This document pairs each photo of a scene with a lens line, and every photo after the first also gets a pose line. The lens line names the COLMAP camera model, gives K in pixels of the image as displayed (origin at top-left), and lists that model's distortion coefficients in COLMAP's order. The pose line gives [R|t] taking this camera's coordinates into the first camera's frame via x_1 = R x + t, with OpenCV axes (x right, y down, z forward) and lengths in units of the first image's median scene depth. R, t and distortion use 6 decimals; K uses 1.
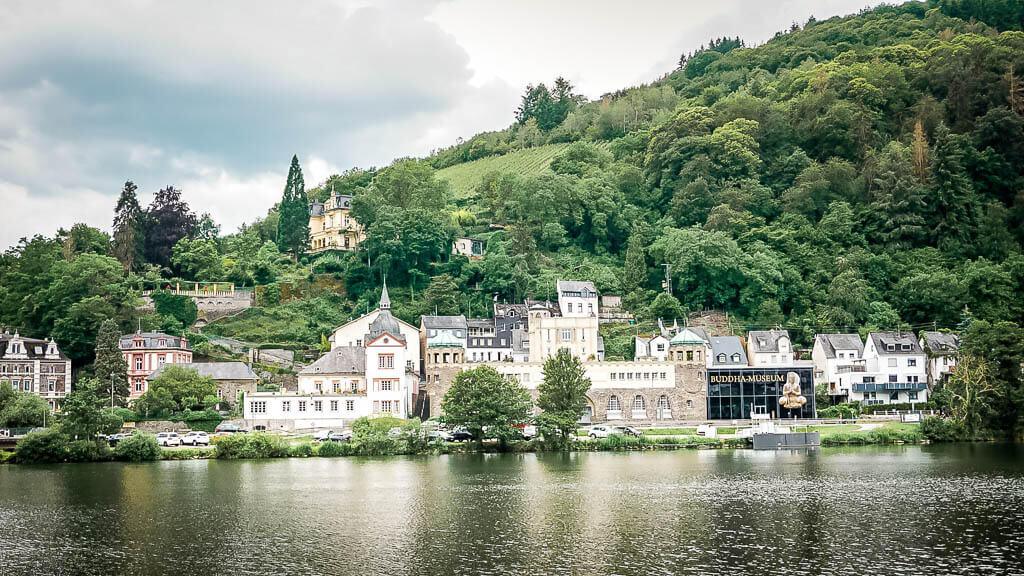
lens RADIAL K [[1056.7, 0, 512.0], [0, 1056.7, 288.0], [0, 0, 1]] dist [0.010871, 0.007242]
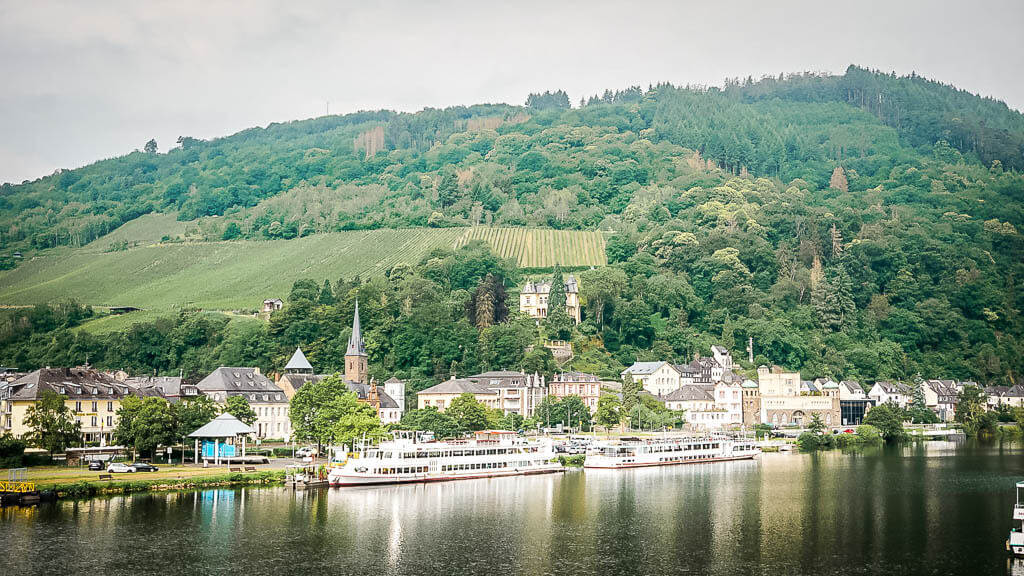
lens RADIAL K [[1056.7, 0, 512.0], [0, 1056.7, 288.0], [0, 0, 1]] dist [0.010871, 0.007242]
pose [[0.875969, 0.067560, 0.477613, -1.039763], [-0.059936, 0.997714, -0.031205, -0.025998], [-0.478630, -0.001291, 0.878016, -0.346823]]
